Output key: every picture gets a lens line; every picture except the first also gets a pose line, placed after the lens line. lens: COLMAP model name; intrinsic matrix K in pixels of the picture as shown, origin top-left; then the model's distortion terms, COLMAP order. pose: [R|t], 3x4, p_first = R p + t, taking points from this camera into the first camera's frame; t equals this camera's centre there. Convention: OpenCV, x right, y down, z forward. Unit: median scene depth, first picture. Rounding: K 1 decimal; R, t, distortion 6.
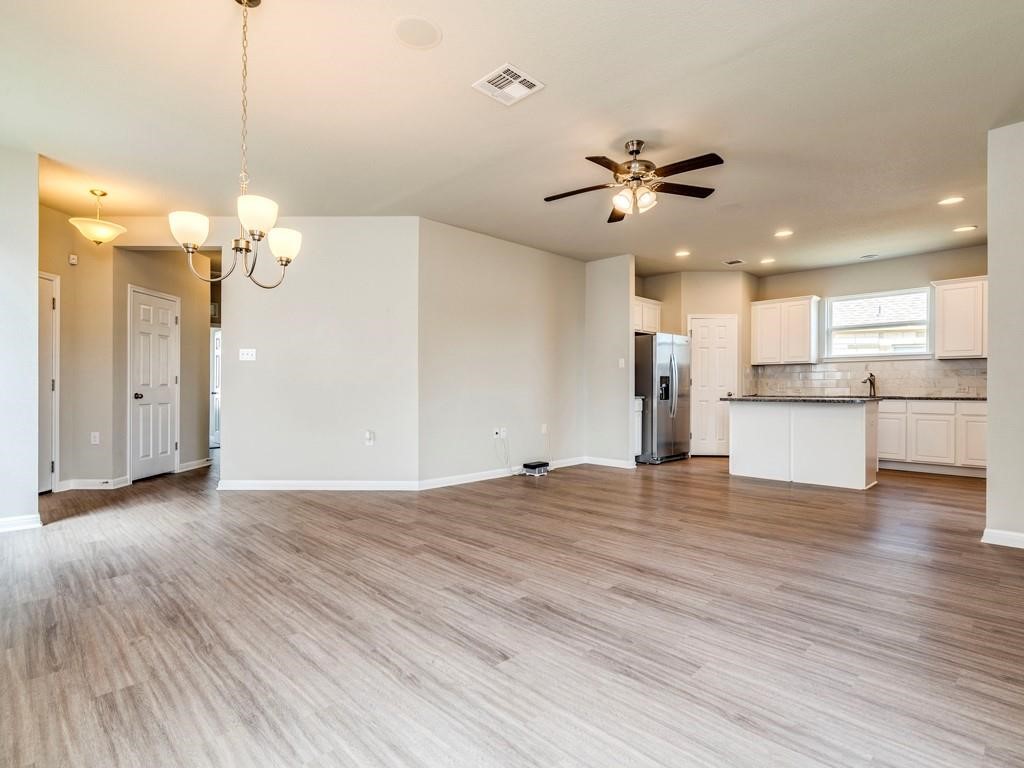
lens RADIAL K [[529.7, 0, 515.8], [0, 529.7, 383.8], [0, 0, 1]] dist [-0.011461, 0.003216]
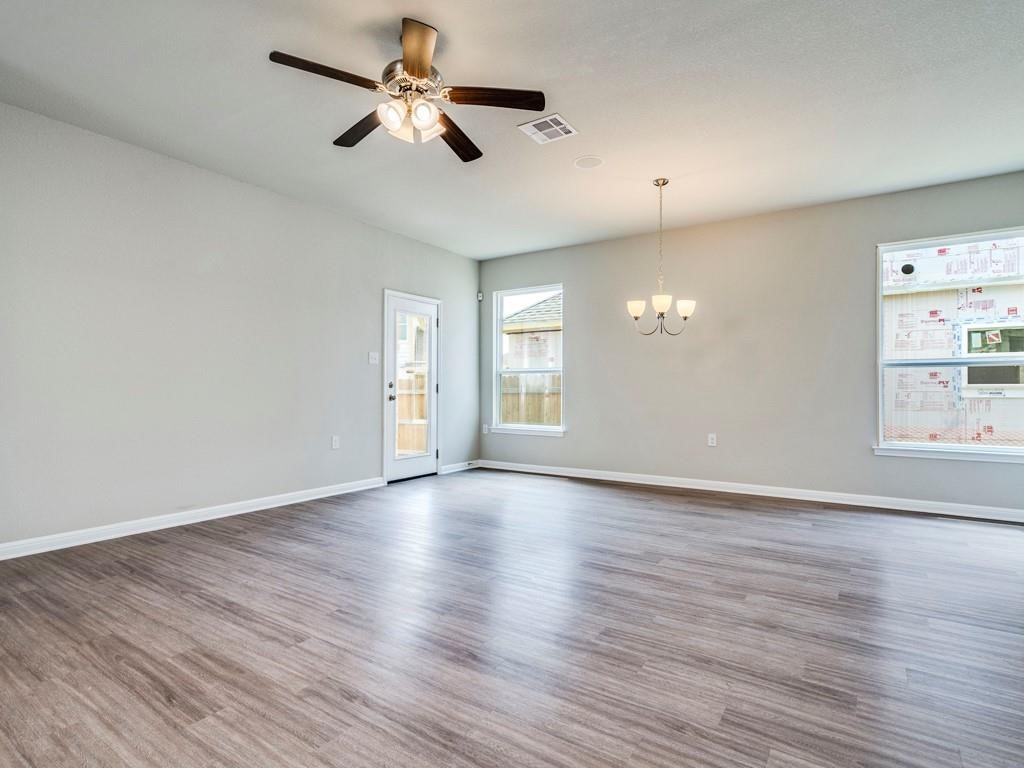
lens RADIAL K [[529.7, 0, 515.6], [0, 529.7, 377.3], [0, 0, 1]] dist [-0.011461, 0.003216]
pose [[-0.980135, -0.007620, -0.198187, 0.266227], [-0.001359, 0.999496, -0.031707, 0.015037], [0.198328, -0.030807, -0.979651, 1.990015]]
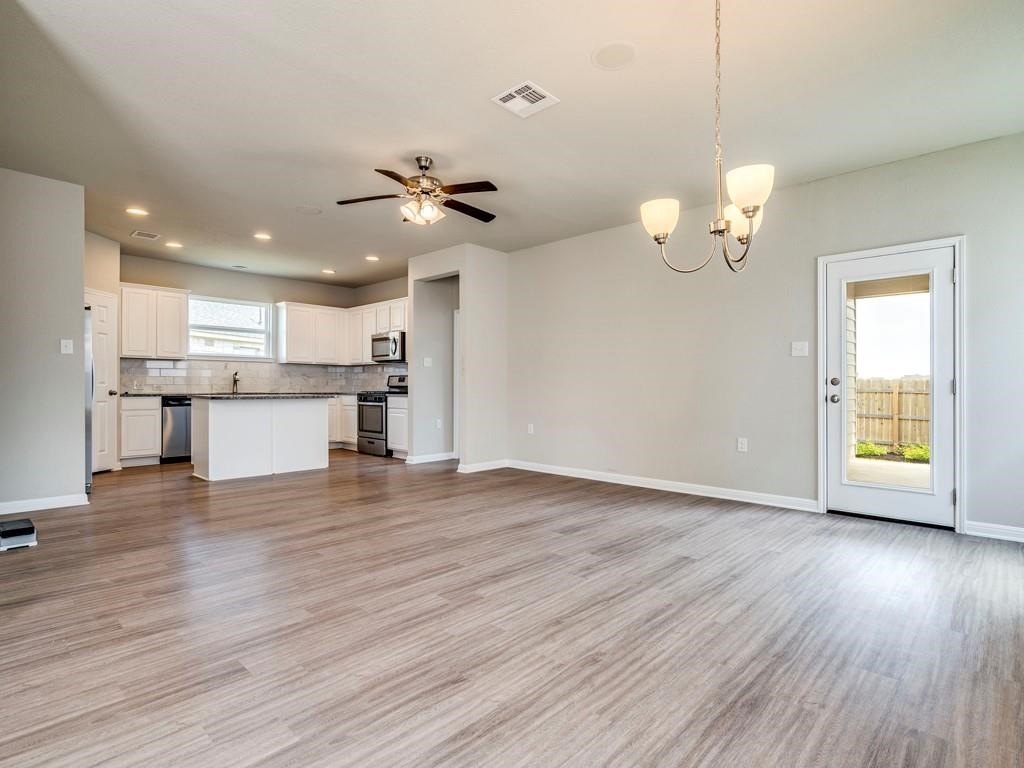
lens RADIAL K [[529.7, 0, 511.8], [0, 529.7, 384.9], [0, 0, 1]] dist [-0.011461, 0.003216]
pose [[-0.032090, 0.001365, 0.999484, -1.001959], [-0.011316, 0.999934, -0.001728, 0.003679], [-0.999421, -0.011366, -0.032073, 0.992835]]
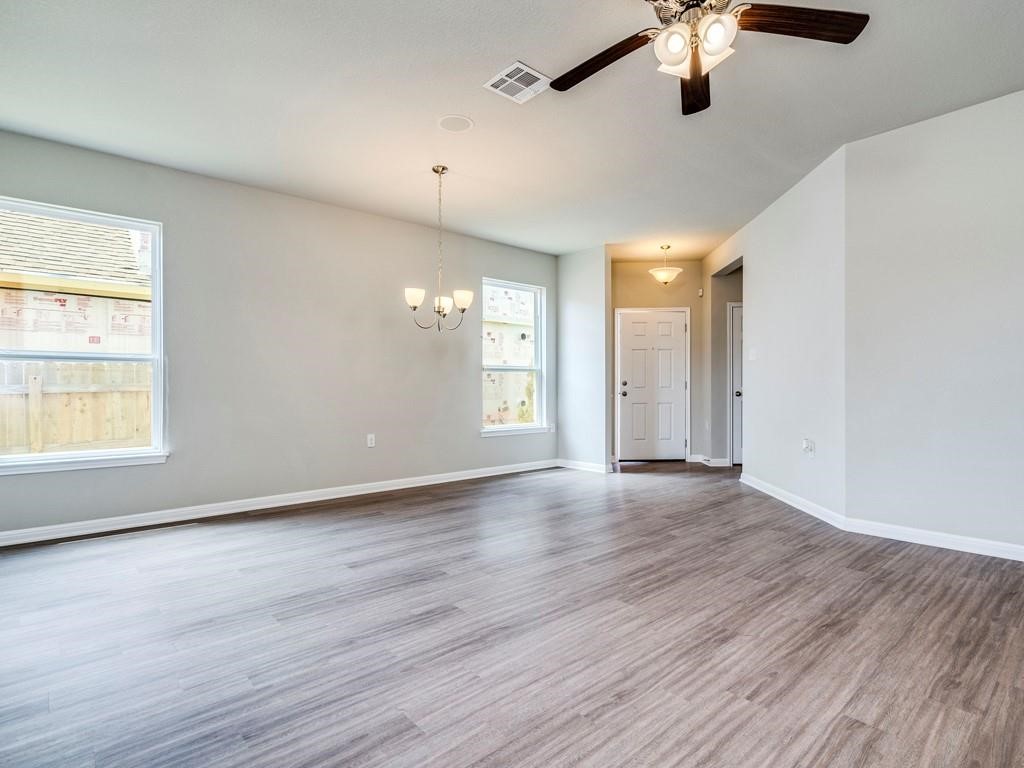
lens RADIAL K [[529.7, 0, 502.9], [0, 529.7, 388.5], [0, 0, 1]] dist [-0.011461, 0.003216]
pose [[-0.073751, 0.000364, -0.997277, 0.920050], [0.013733, 0.999905, -0.000651, 0.006668], [0.997182, -0.013744, -0.073749, 0.975033]]
